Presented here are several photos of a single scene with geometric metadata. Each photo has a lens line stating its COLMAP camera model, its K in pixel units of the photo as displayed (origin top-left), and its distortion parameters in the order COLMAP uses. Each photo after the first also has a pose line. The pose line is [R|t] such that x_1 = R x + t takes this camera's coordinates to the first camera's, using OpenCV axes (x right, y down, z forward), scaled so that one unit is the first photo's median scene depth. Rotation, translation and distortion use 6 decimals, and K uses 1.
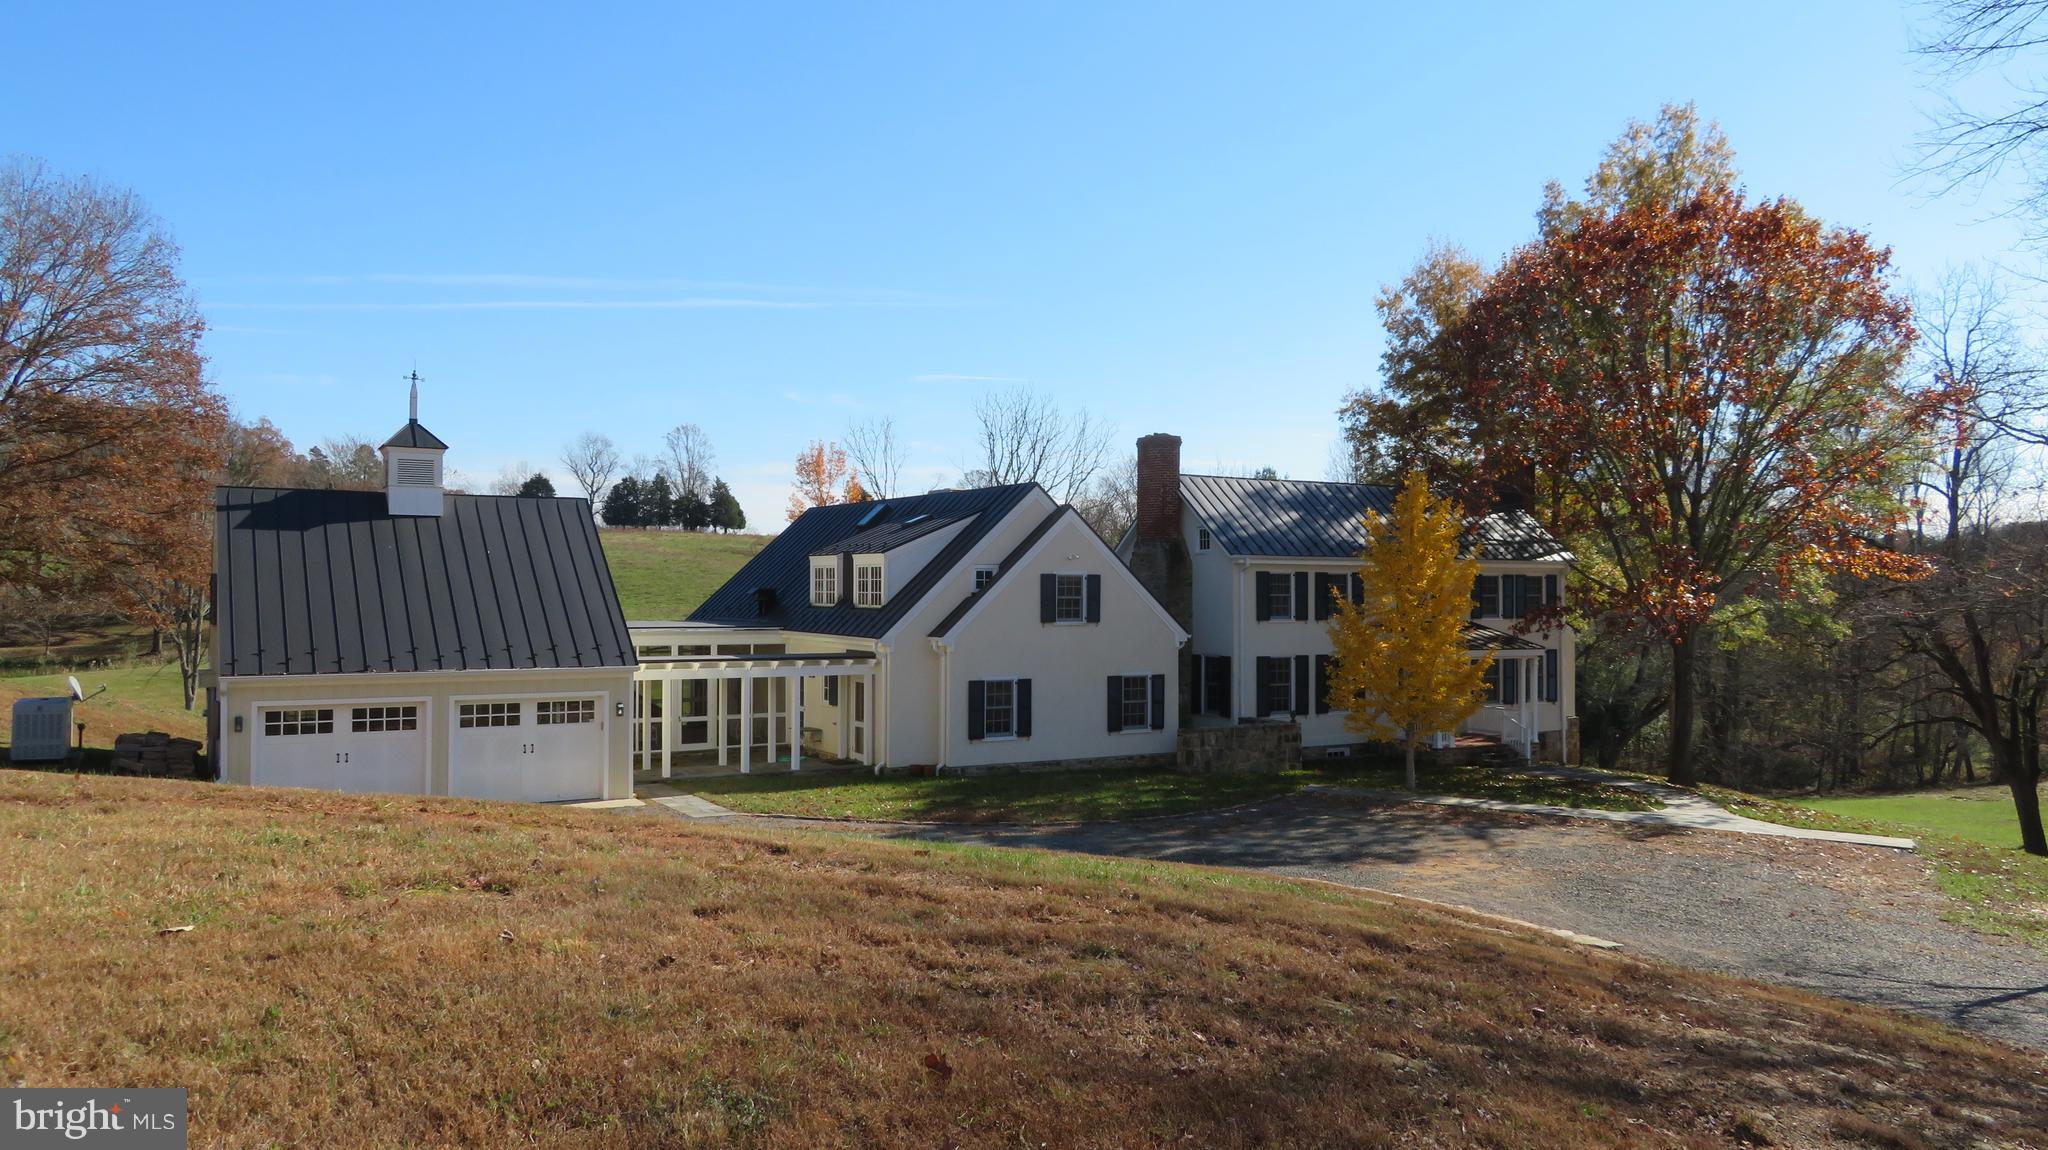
lens RADIAL K [[1441.6, 0, 1014.5], [0, 1441.6, 568.8], [0, 0, 1]] dist [-0.000132, -0.001129]
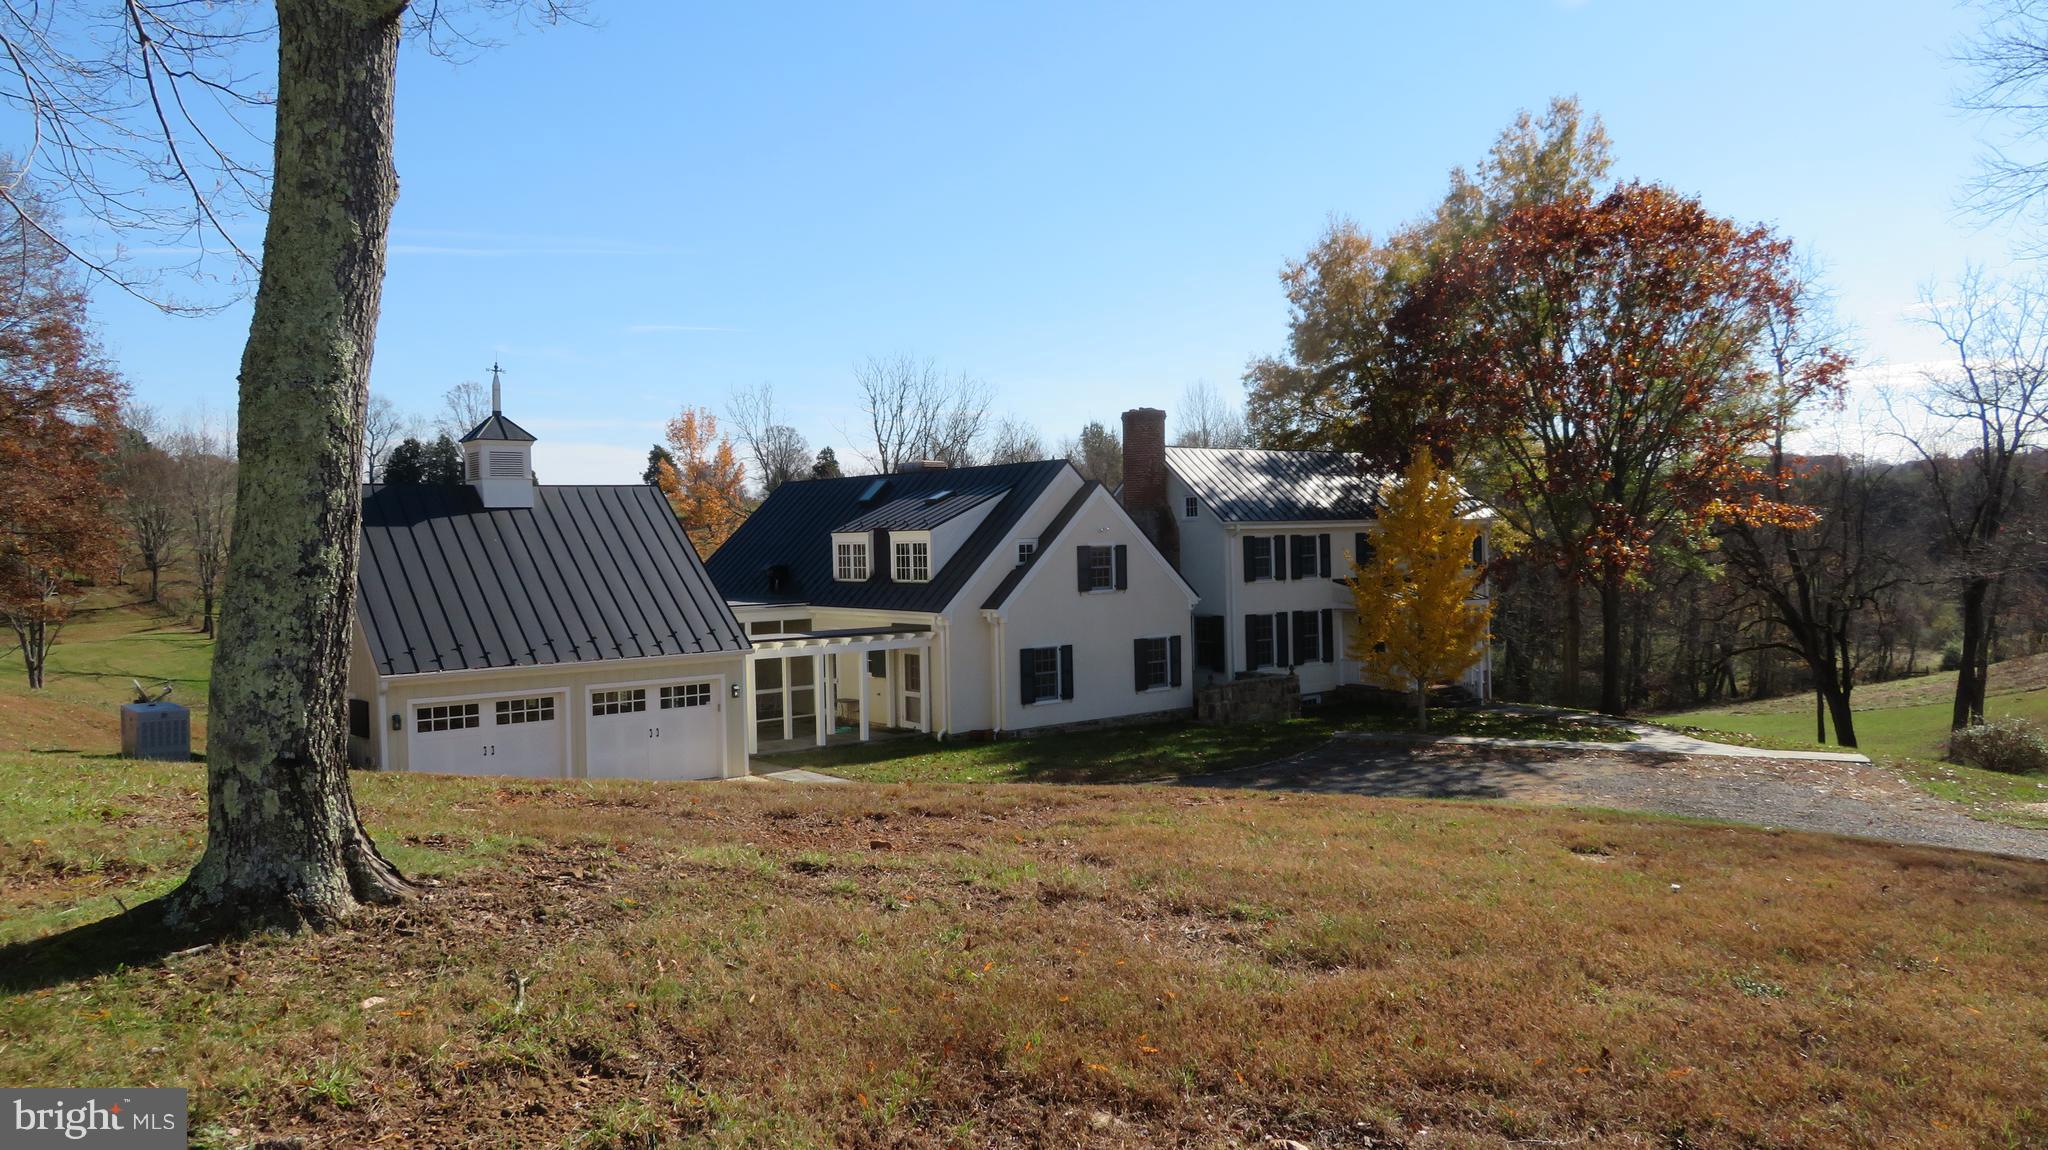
lens RADIAL K [[1441.6, 0, 1014.5], [0, 1441.6, 568.8], [0, 0, 1]] dist [-0.000132, -0.001129]
pose [[0.988022, -0.029144, 0.151535, -0.182752], [0.024016, 0.999079, 0.035564, -0.017960], [-0.152432, -0.031498, 0.987812, -0.043165]]
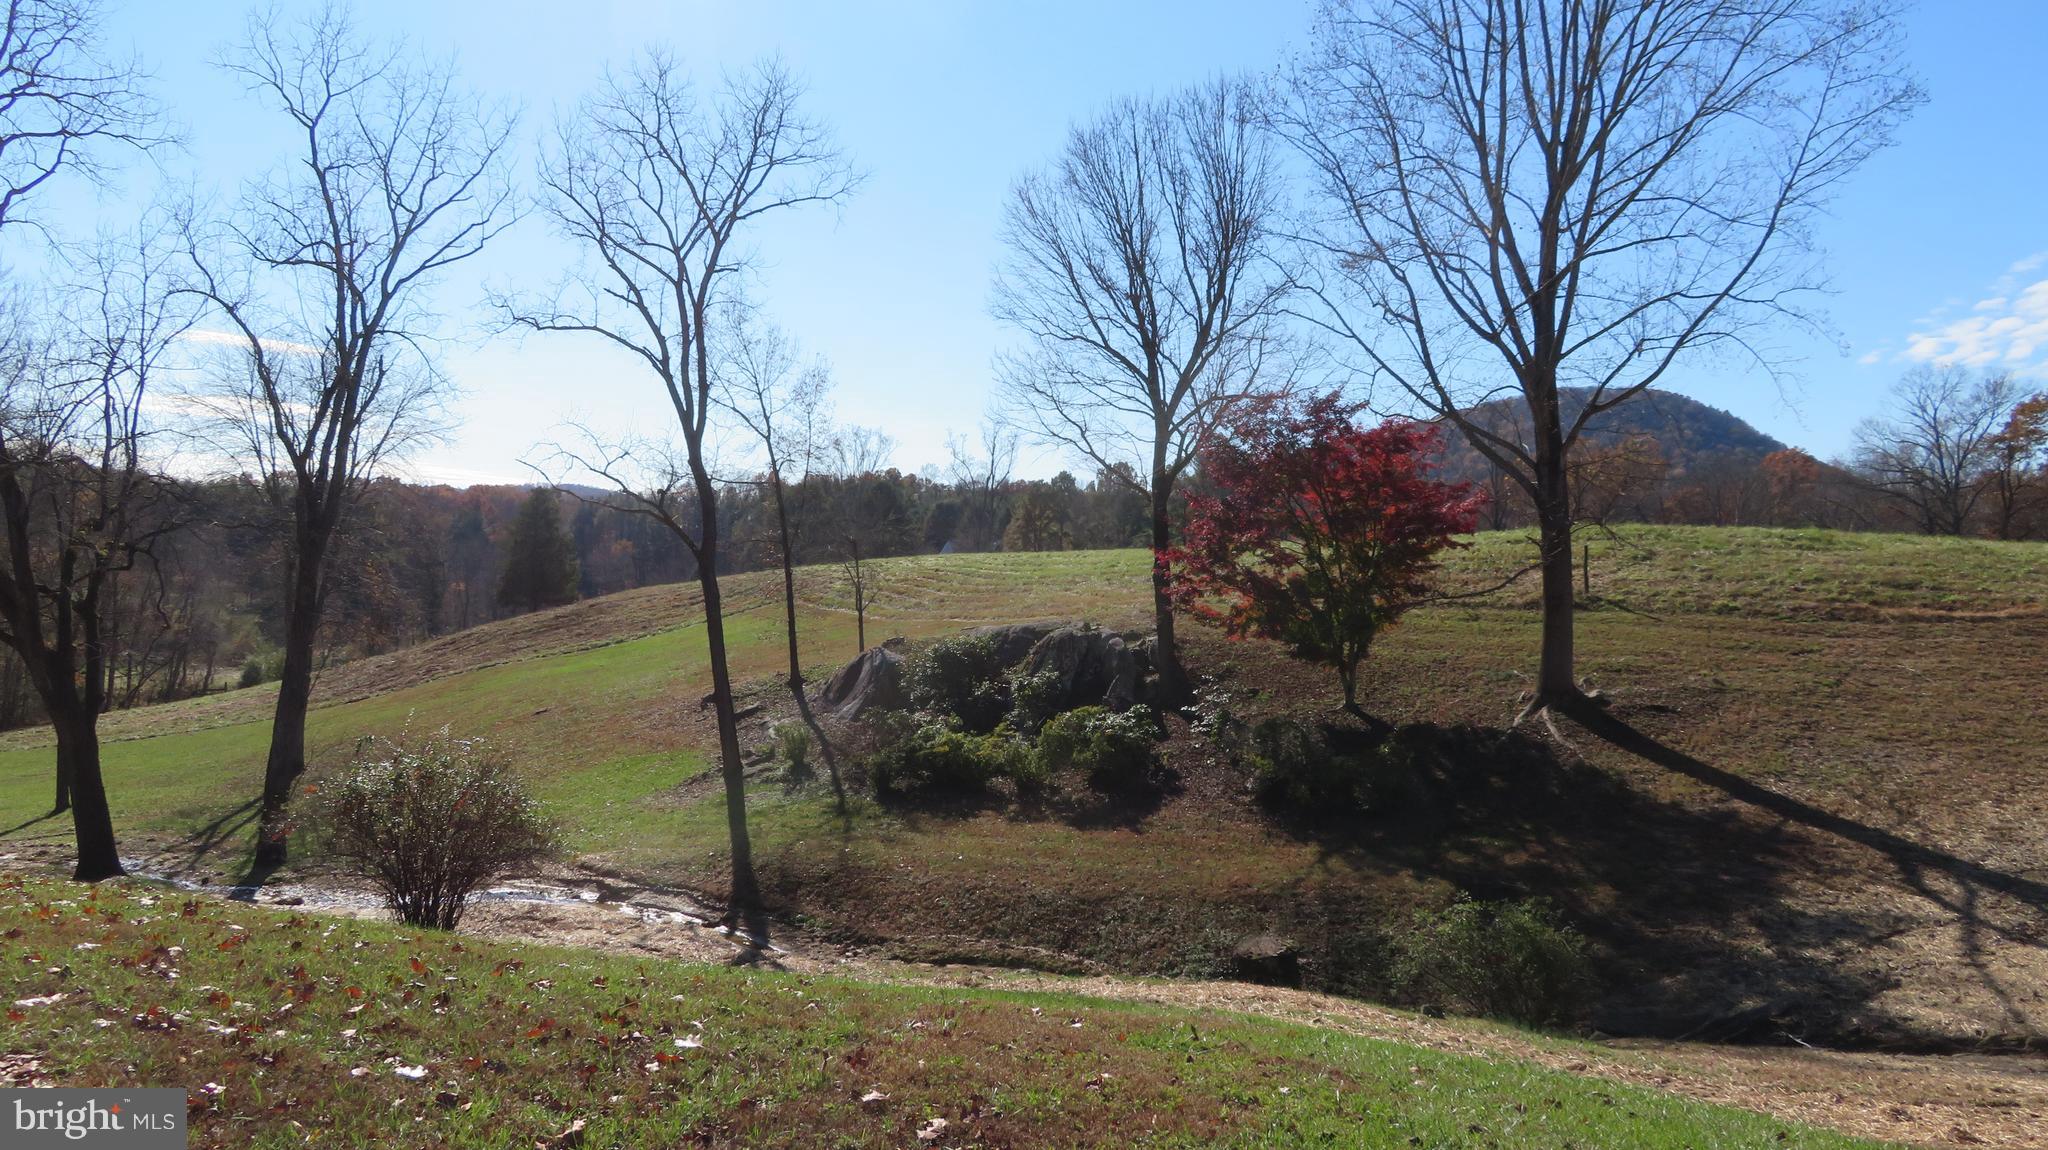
lens RADIAL K [[1441.6, 0, 1014.5], [0, 1441.6, 568.8], [0, 0, 1]] dist [-0.000132, -0.001129]
pose [[0.346330, 0.013549, 0.938015, 0.402011], [-0.045744, 0.998950, 0.002460, 0.100925], [-0.936997, -0.043761, 0.346586, 0.640155]]
